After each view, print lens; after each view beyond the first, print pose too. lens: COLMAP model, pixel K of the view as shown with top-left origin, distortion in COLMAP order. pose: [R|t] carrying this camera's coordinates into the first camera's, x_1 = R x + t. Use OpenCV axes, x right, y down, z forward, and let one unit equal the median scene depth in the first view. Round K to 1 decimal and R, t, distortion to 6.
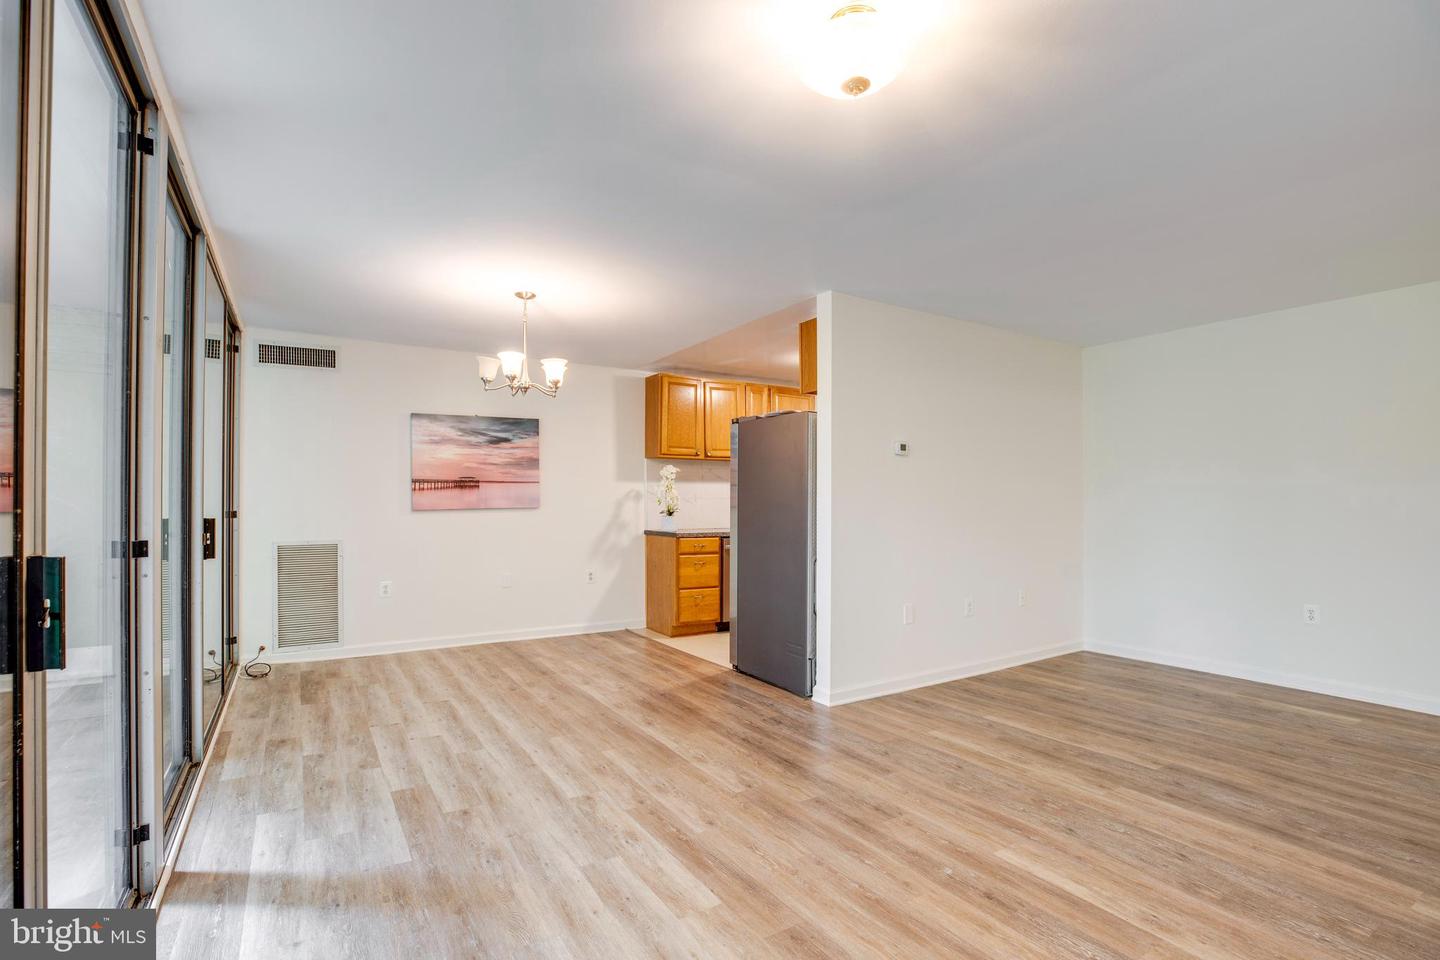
lens RADIAL K [[681.9, 0, 719.7], [0, 681.9, 493.3], [0, 0, 1]] dist [-0.035258, 0.007908]
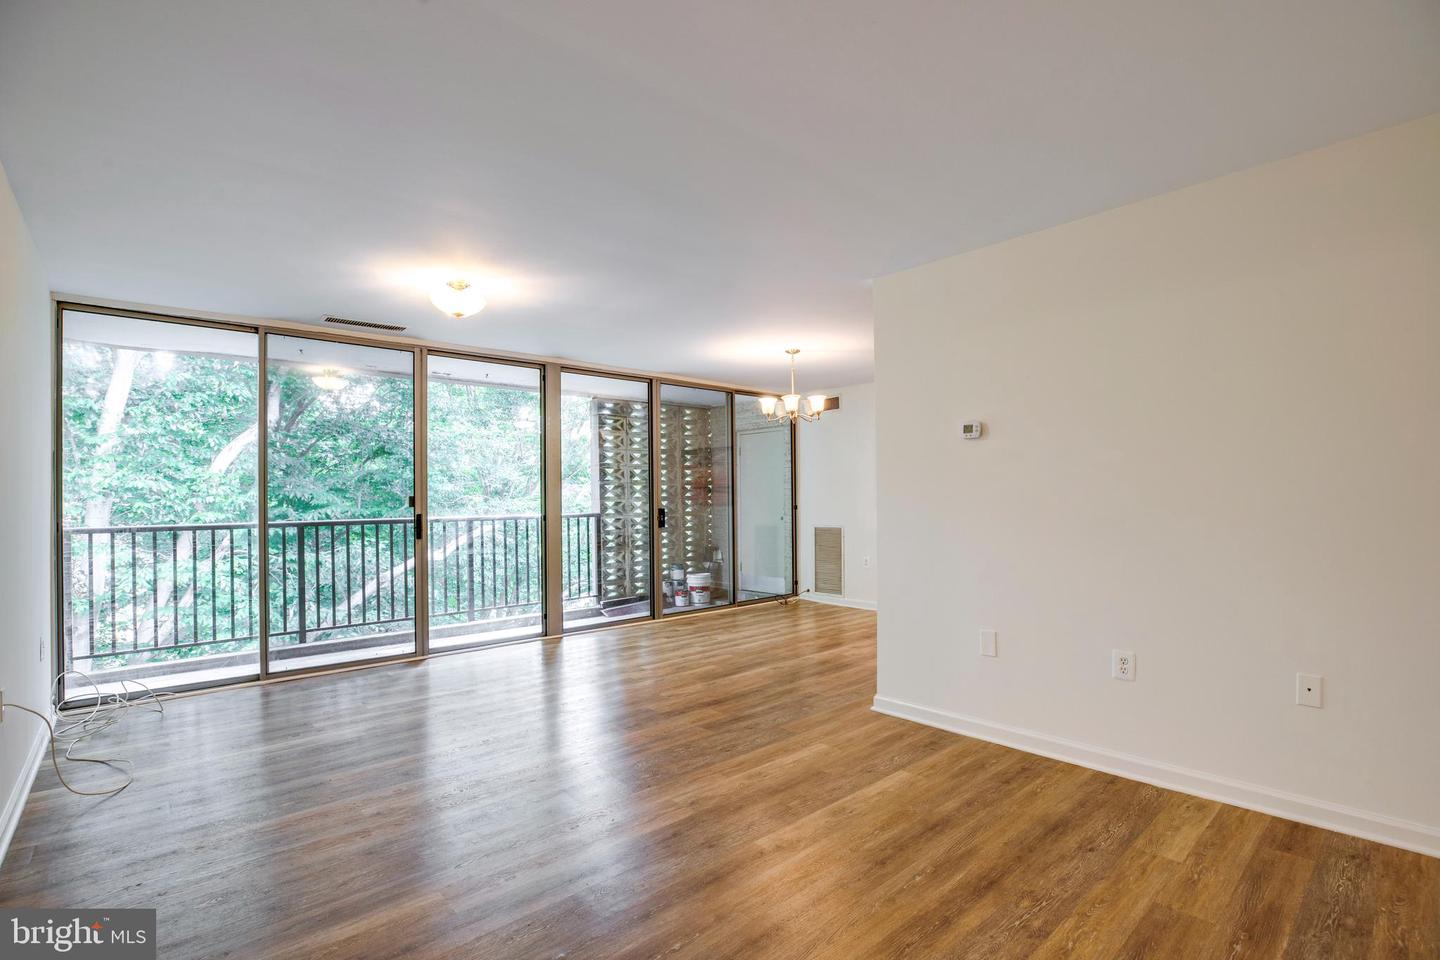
lens RADIAL K [[668.9, 0, 720.2], [0, 668.9, 499.8], [0, 0, 1]] dist [-0.000330, -0.000094]
pose [[0.176203, -0.003640, -0.984347, 1.037967], [0.019857, 0.999803, -0.000143, 0.010202], [0.984154, -0.019521, 0.176240, 0.610838]]
